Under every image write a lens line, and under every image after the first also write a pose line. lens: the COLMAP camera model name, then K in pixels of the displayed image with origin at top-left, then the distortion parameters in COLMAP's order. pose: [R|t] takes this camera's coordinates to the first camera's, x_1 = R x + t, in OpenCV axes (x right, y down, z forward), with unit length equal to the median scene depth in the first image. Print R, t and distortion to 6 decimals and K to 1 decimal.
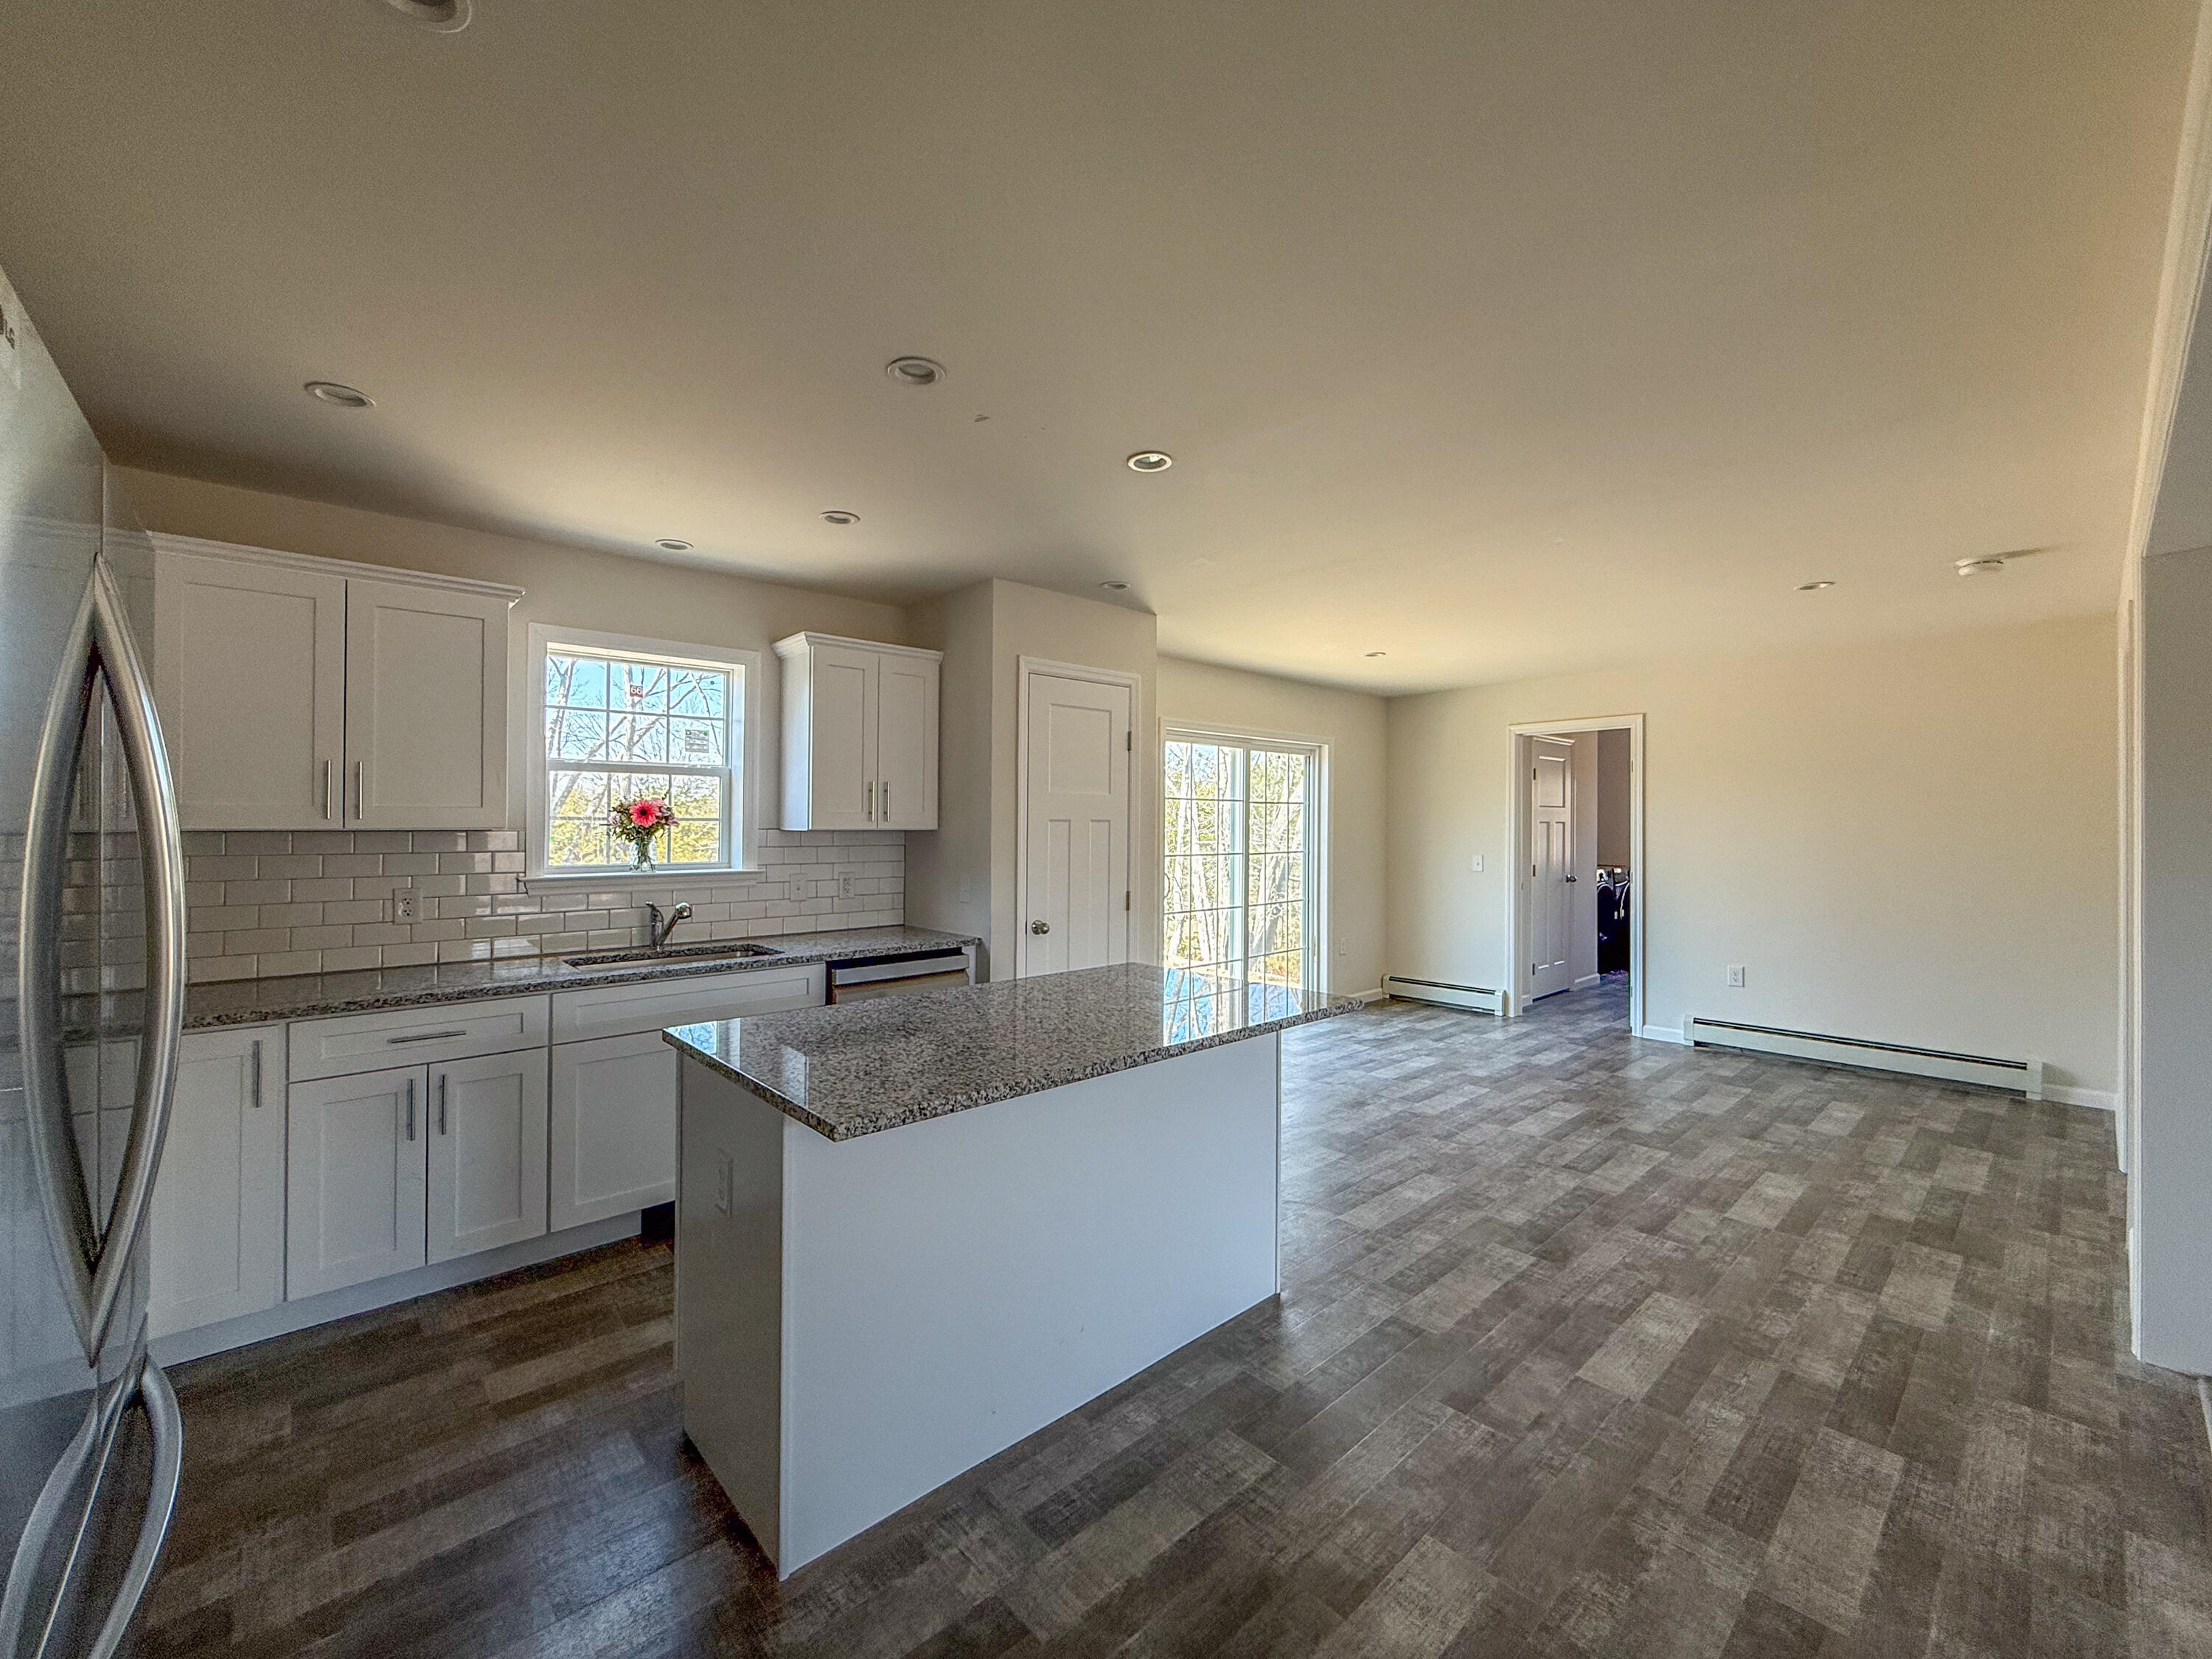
lens RADIAL K [[880.5, 0, 1106.0], [0, 880.5, 829.5], [0, 0, 1]] dist [0.000813, 0.000144]
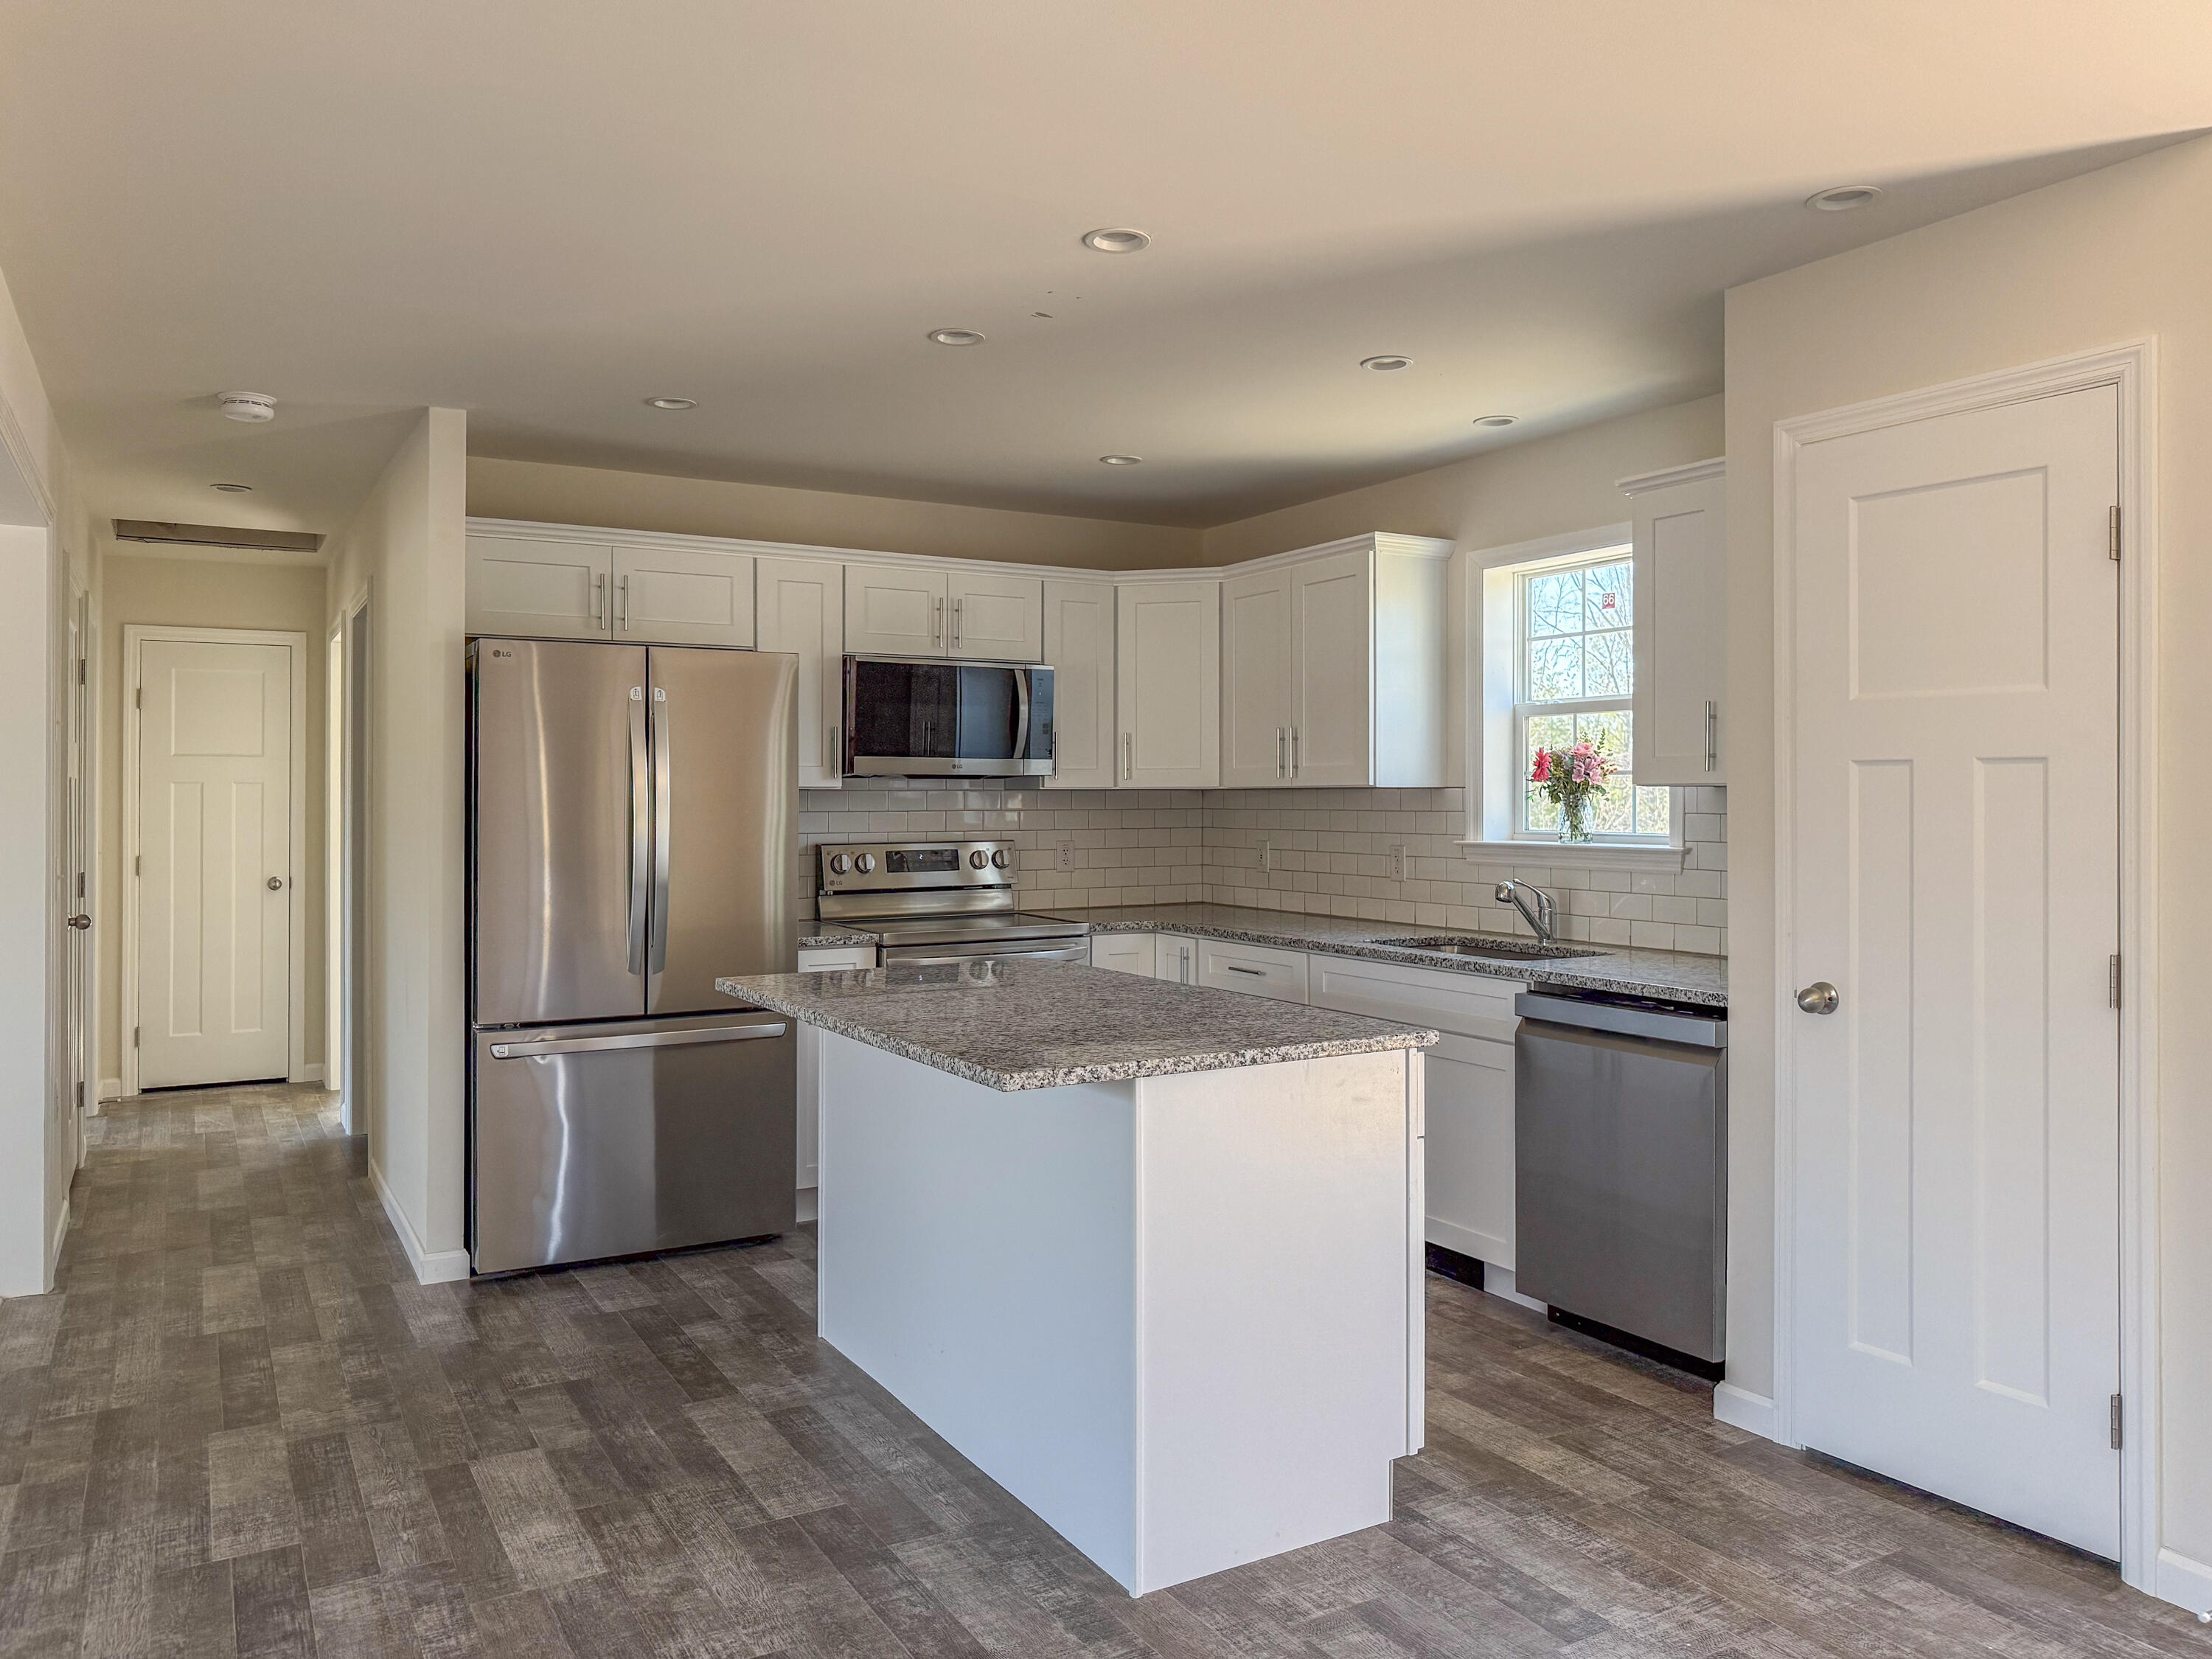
lens RADIAL K [[1617.0, 0, 1115.2], [0, 1617.0, 773.8], [0, 0, 1]] dist [-0.036871, 0.042710]
pose [[-0.202838, -0.015602, -0.979088, 1.244347], [-0.004219, 0.999878, -0.015059, 0.014965], [0.979203, 0.001076, -0.202880, 1.227153]]
